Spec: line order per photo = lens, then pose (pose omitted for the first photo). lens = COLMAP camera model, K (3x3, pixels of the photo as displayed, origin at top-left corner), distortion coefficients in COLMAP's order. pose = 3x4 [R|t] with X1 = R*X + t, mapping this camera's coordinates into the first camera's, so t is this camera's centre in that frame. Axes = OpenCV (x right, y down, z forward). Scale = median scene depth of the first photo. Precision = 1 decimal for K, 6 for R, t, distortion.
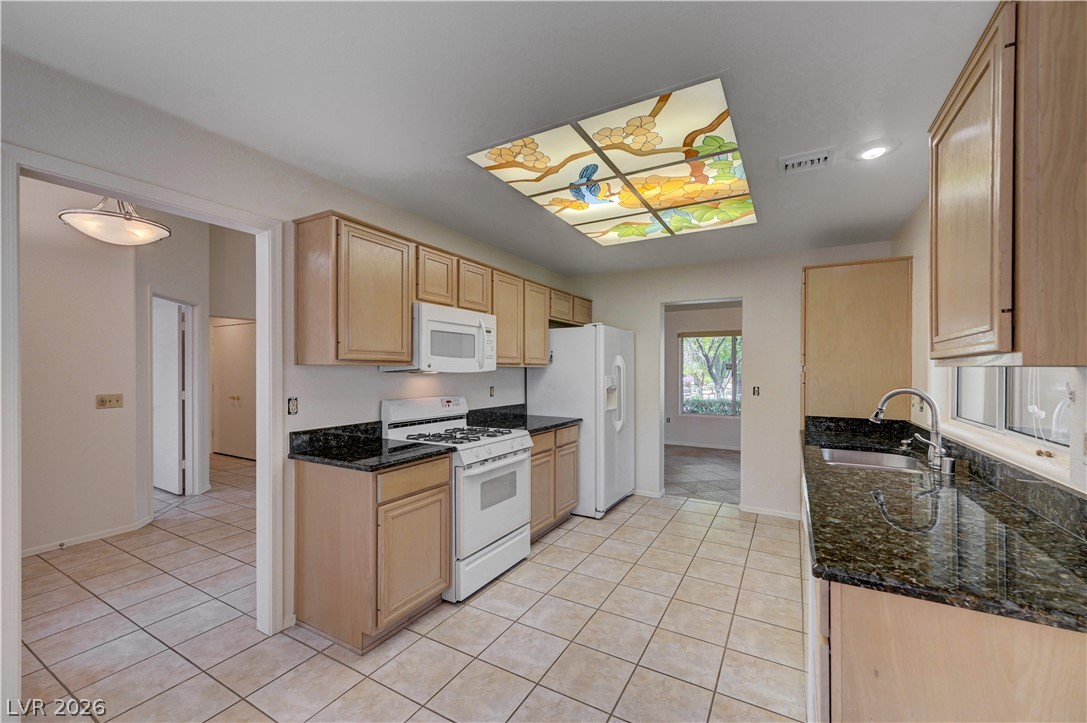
lens RADIAL K [[434.0, 0, 544.7], [0, 434.0, 371.8], [0, 0, 1]] dist [-0.001778, -0.000075]
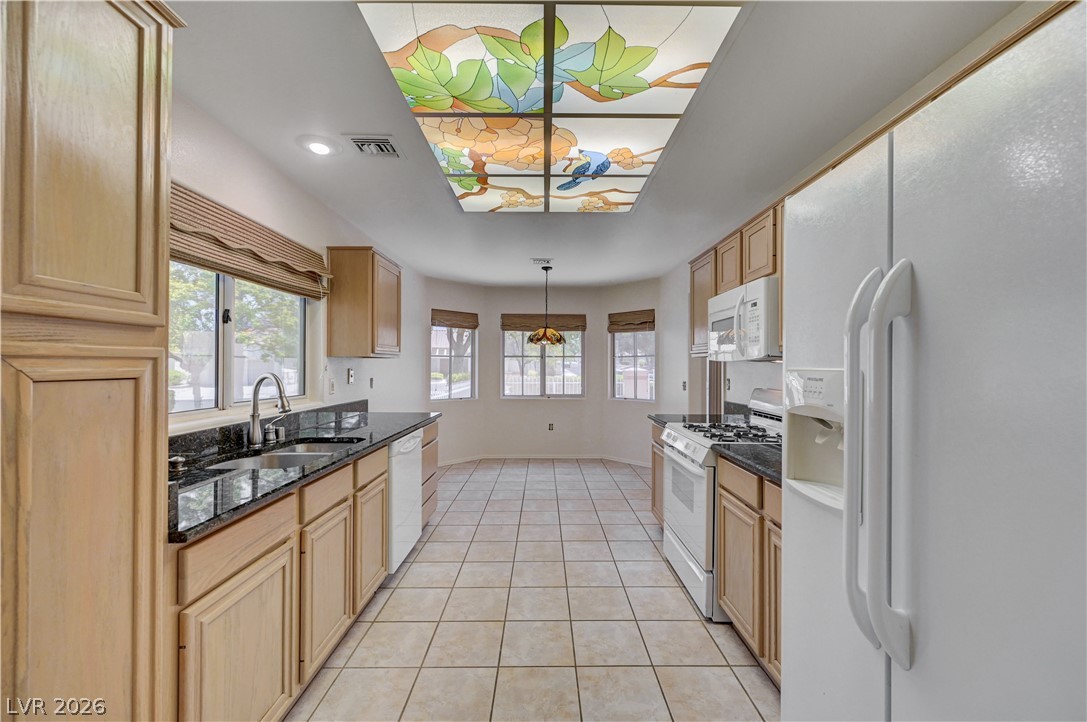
lens RADIAL K [[433.1, 0, 544.2], [0, 433.1, 367.4], [0, 0, 1]] dist [0.001343, 0.000255]
pose [[-0.867122, -0.003509, -0.498083, 0.570296], [-0.007225, 0.999959, 0.005535, 0.011787], [0.498043, 0.008399, -0.867112, 1.545018]]
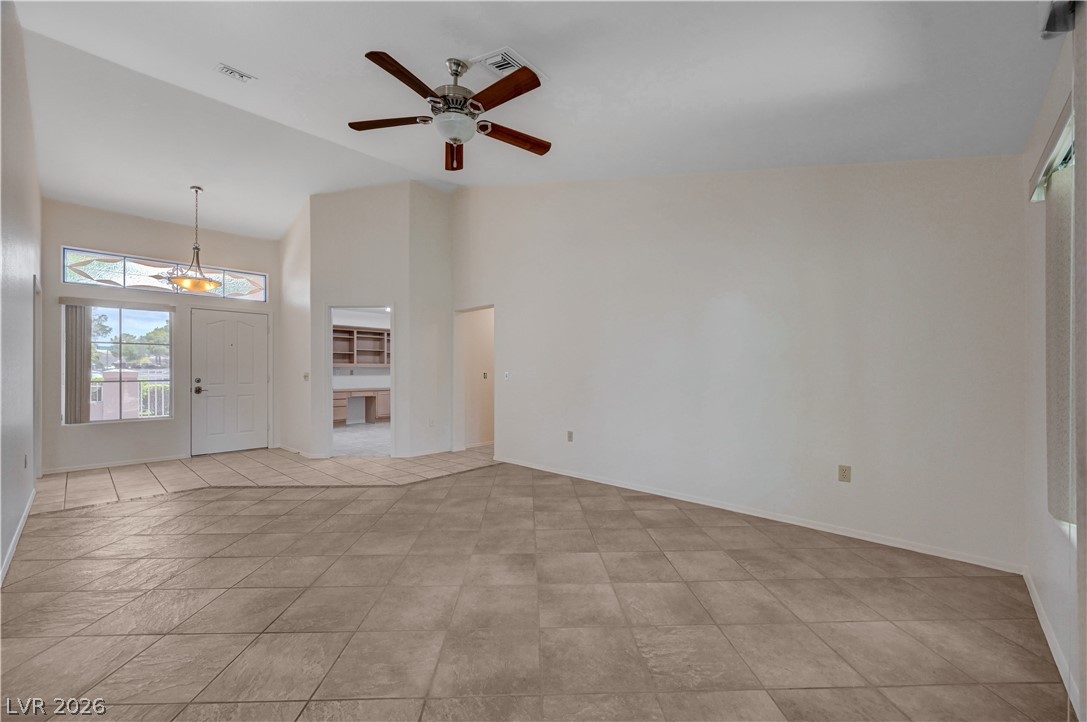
lens RADIAL K [[433.1, 0, 544.2], [0, 433.1, 367.4], [0, 0, 1]] dist [0.001343, 0.000255]
pose [[-0.229977, -0.009872, -0.973146, 0.497229], [0.001305, 0.999945, -0.010452, 0.060455], [0.973195, -0.003673, -0.229952, 2.720610]]
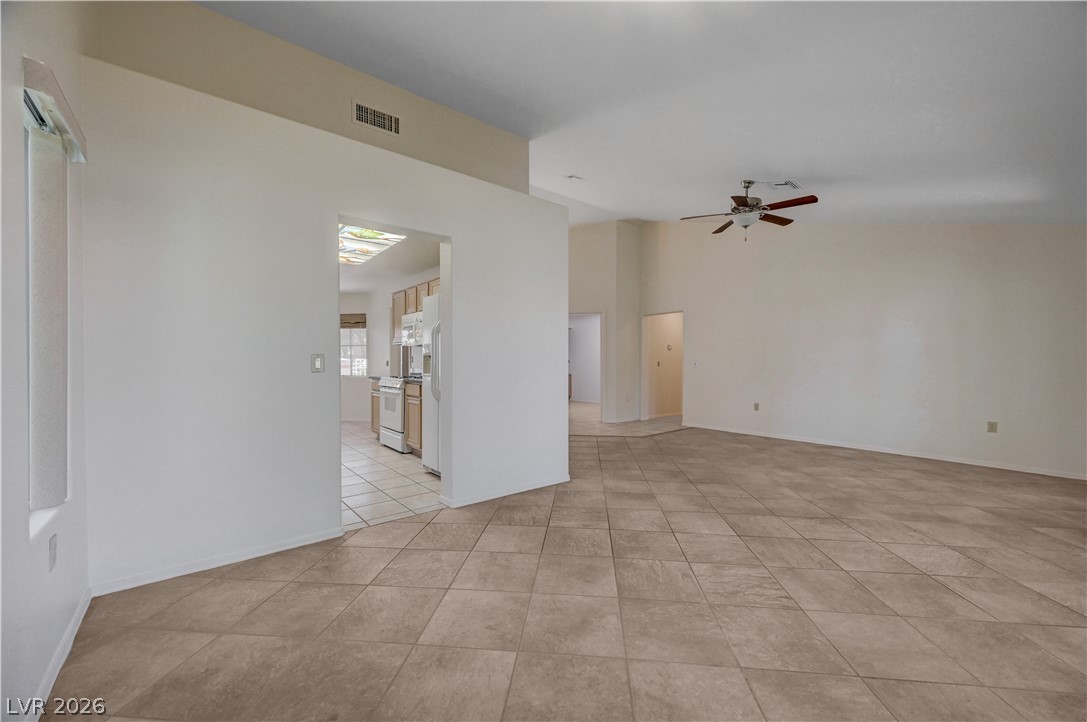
lens RADIAL K [[428.9, 0, 543.5], [0, 428.9, 361.0], [0, 0, 1]] dist [-0.000681, 0.000097]
pose [[-0.358252, -0.006360, -0.933603, 1.381472], [-0.004933, 0.999976, -0.004919, 0.078557], [0.933612, 0.002843, -0.358275, 2.204789]]
